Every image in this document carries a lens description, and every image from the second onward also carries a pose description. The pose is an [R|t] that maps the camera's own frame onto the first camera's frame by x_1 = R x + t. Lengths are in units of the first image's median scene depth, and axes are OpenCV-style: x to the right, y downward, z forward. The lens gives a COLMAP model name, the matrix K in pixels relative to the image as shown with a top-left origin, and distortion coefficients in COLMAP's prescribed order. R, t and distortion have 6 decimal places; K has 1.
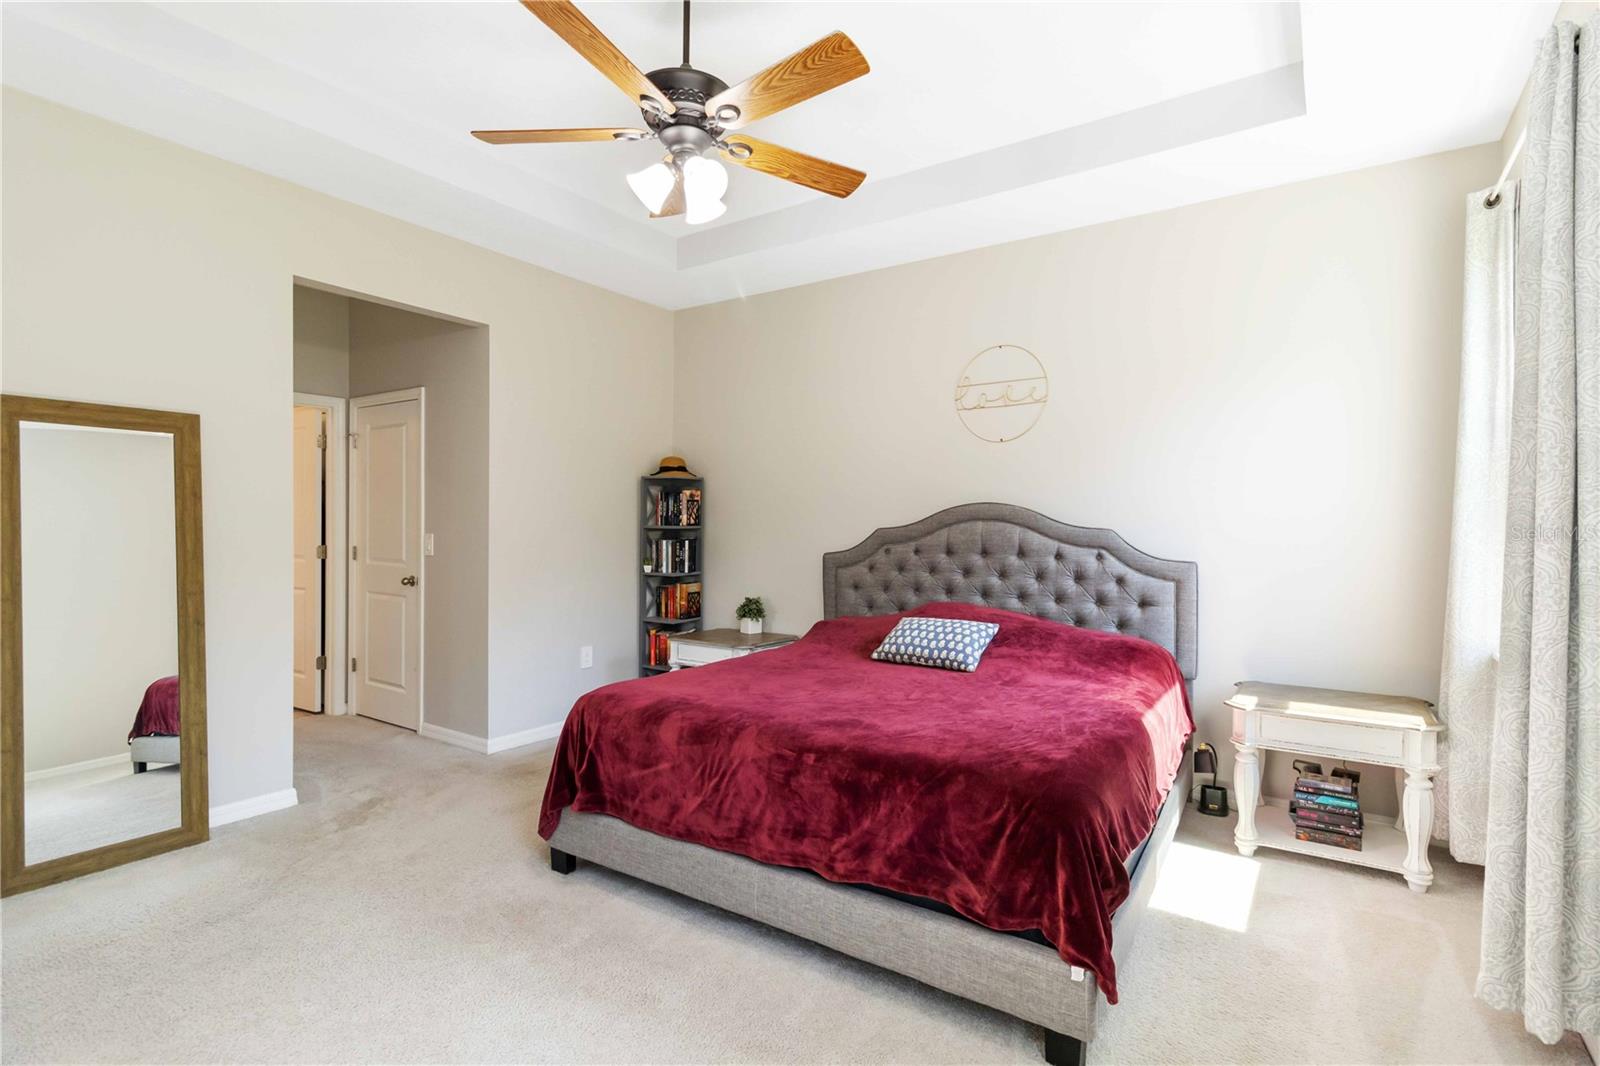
lens RADIAL K [[778.8, 0, 798.2], [0, 778.8, 520.1], [0, 0, 1]] dist [0.003628, 0.000510]
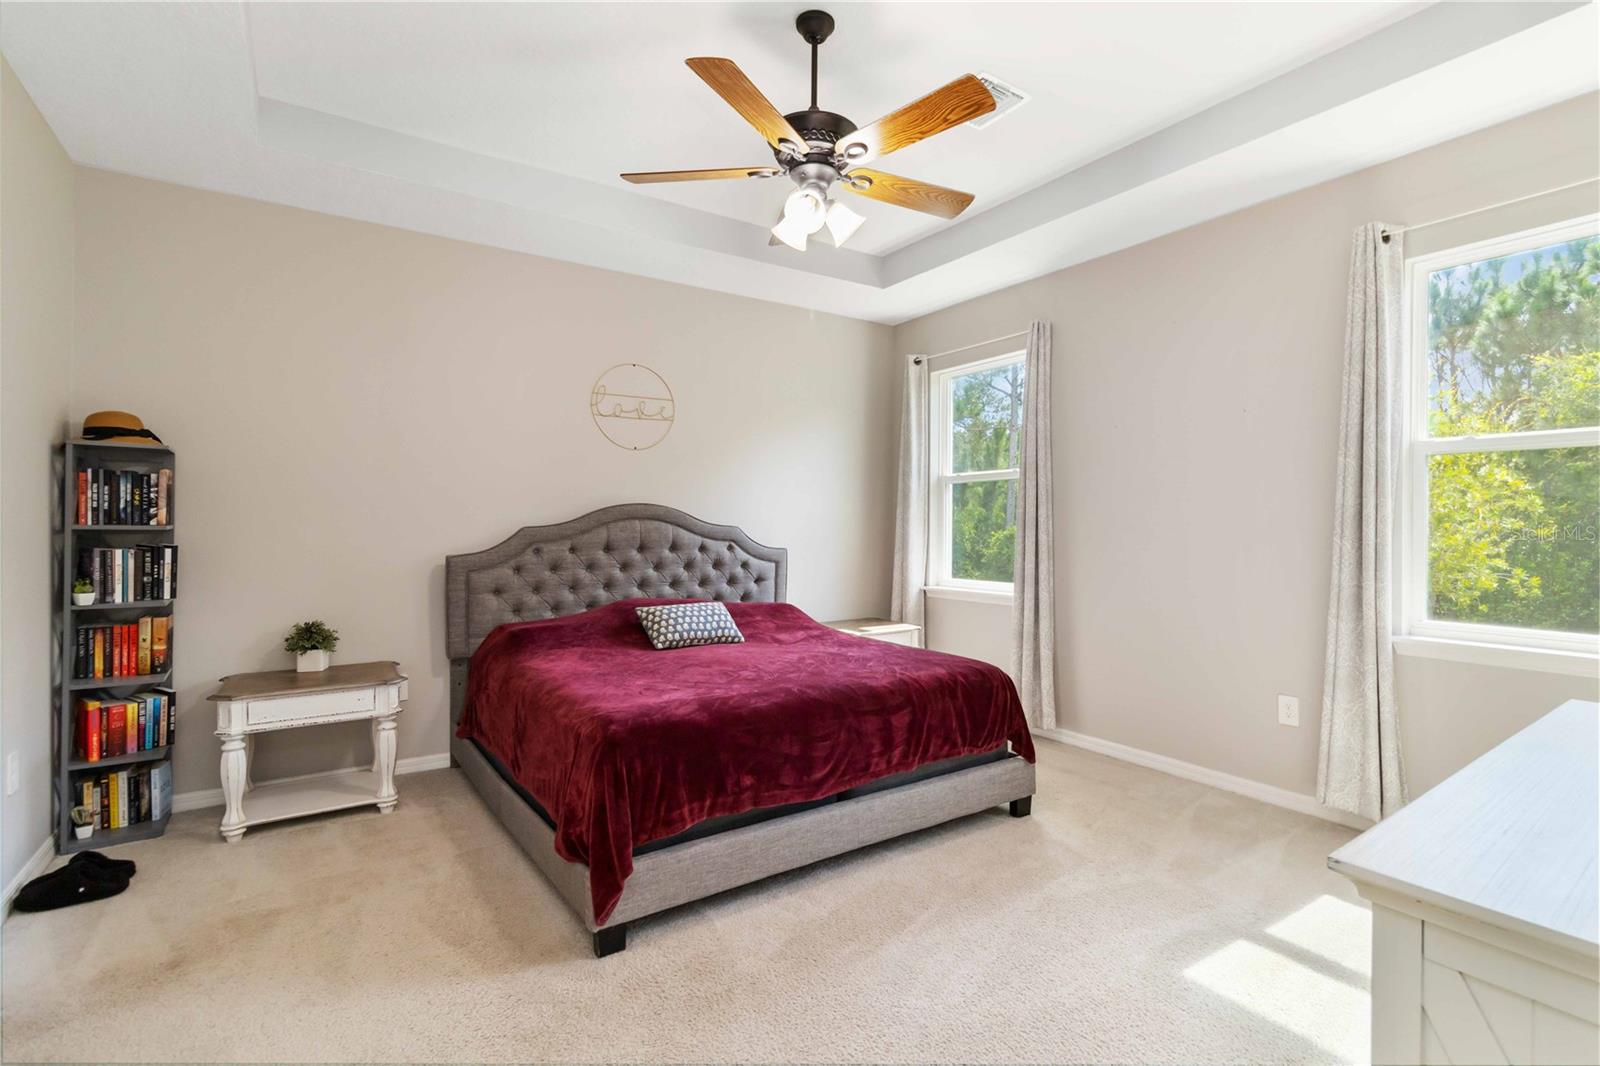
lens RADIAL K [[750.3, 0, 818.5], [0, 750.3, 522.7], [0, 0, 1]] dist [0.003770, 0.000548]
pose [[0.365085, 0.000515, 0.930974, -0.668072], [-0.006072, 0.999980, 0.001828, 0.001454], [-0.930954, -0.006320, 0.365081, 0.362519]]
